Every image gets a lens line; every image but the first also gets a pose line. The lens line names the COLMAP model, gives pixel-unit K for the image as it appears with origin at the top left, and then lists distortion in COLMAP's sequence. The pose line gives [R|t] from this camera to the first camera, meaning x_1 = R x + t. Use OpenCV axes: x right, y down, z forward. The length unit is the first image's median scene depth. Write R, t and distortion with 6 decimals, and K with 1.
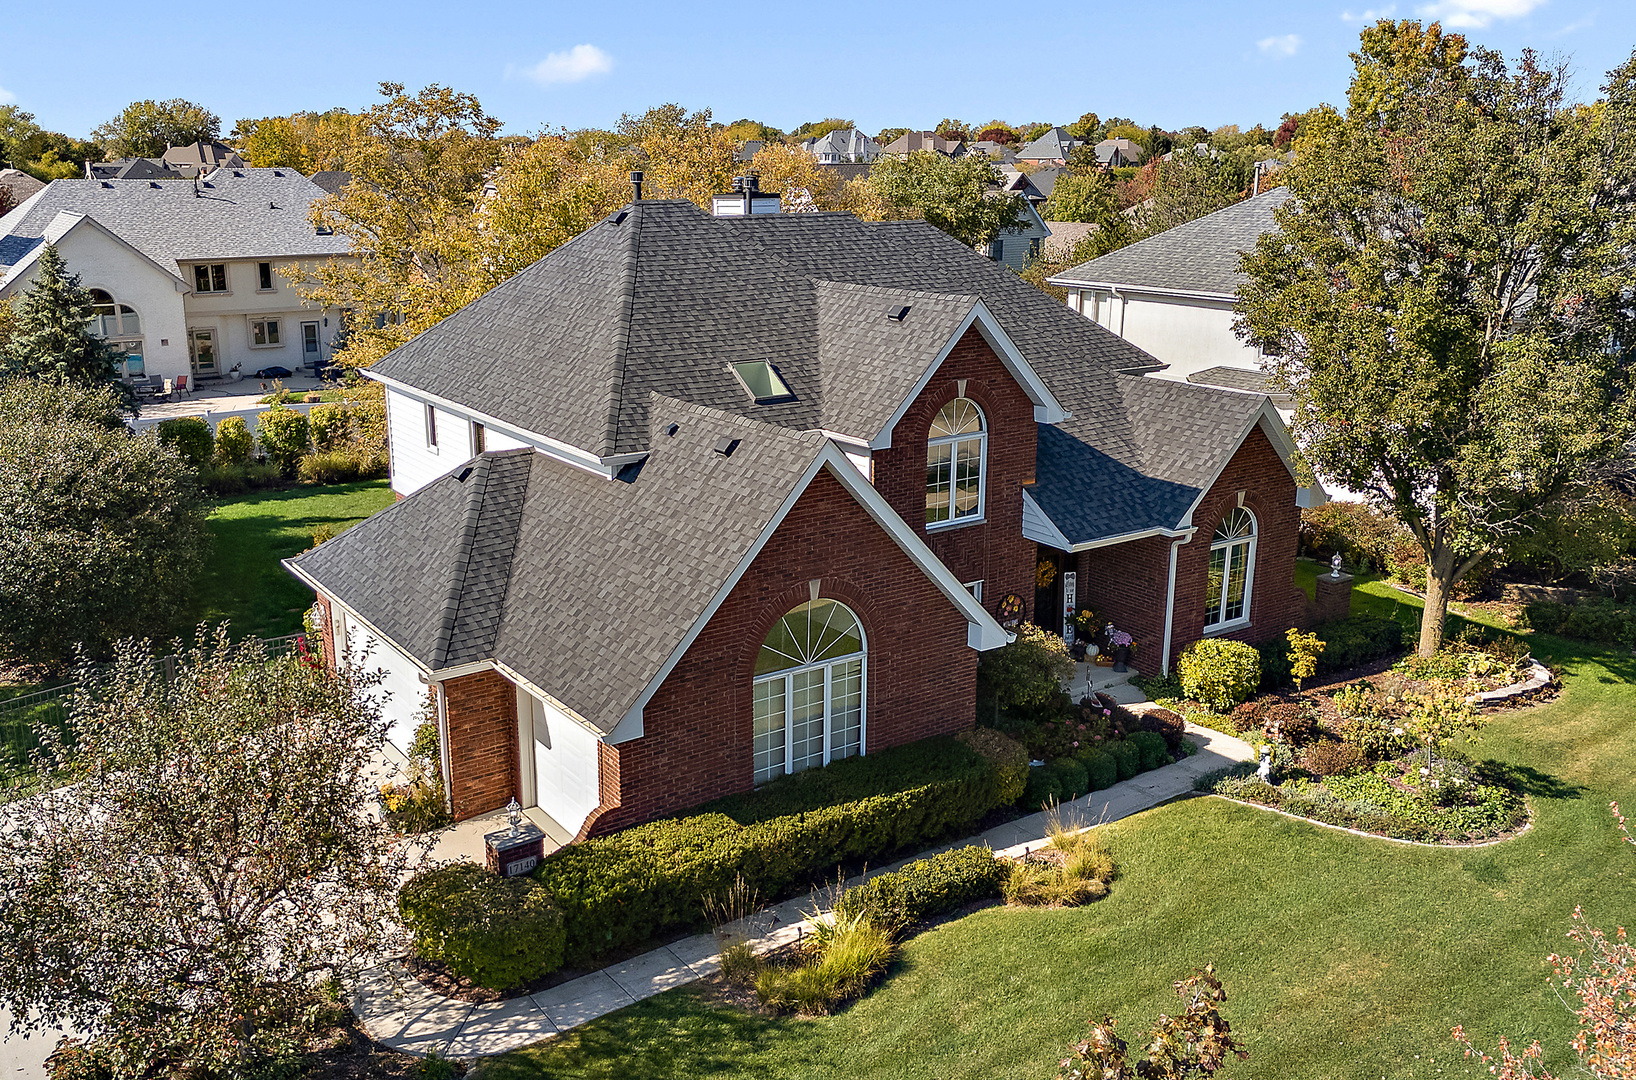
lens RADIAL K [[1393.8, 0, 778.9], [0, 1393.8, 541.9], [0, 0, 1]] dist [0.043624, 0.000874]
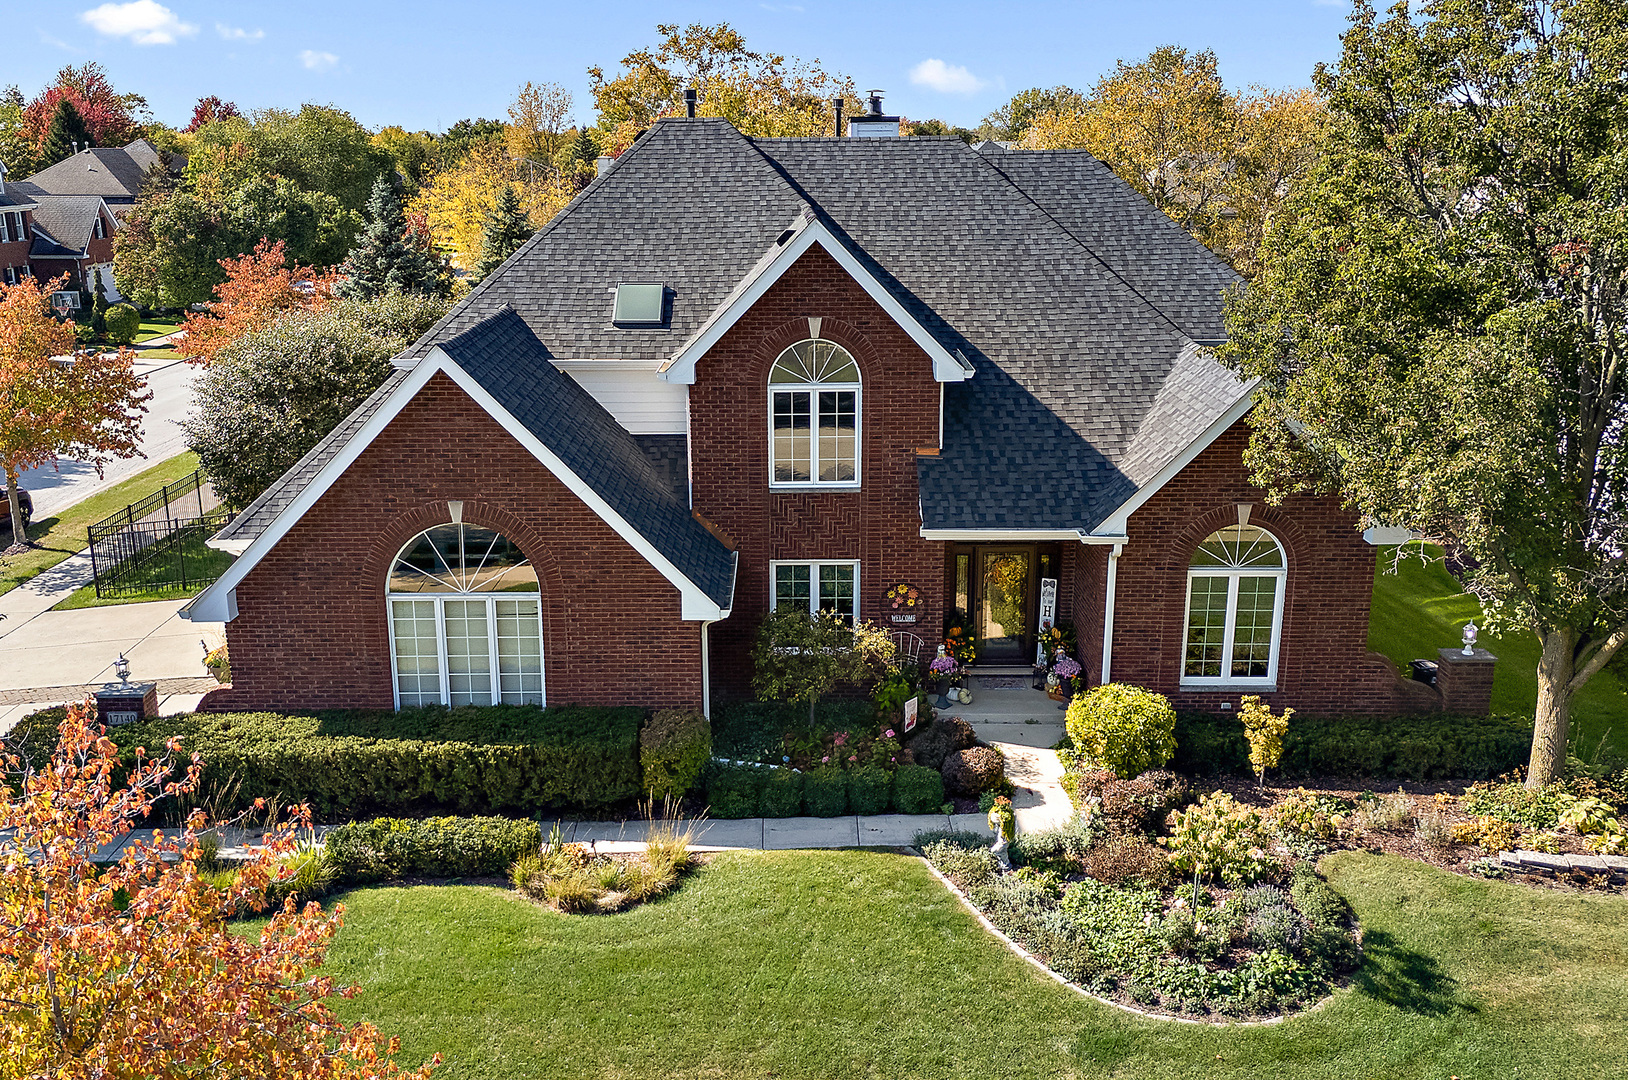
lens RADIAL K [[1423.4, 0, 814.0], [0, 1423.4, 540.0], [0, 0, 1]] dist [0.038062, 0.006044]
pose [[0.826059, 0.144941, -0.544627, 0.616428], [-0.143683, 0.988593, 0.045163, -0.020438], [0.544960, 0.040946, 0.837462, 0.272860]]
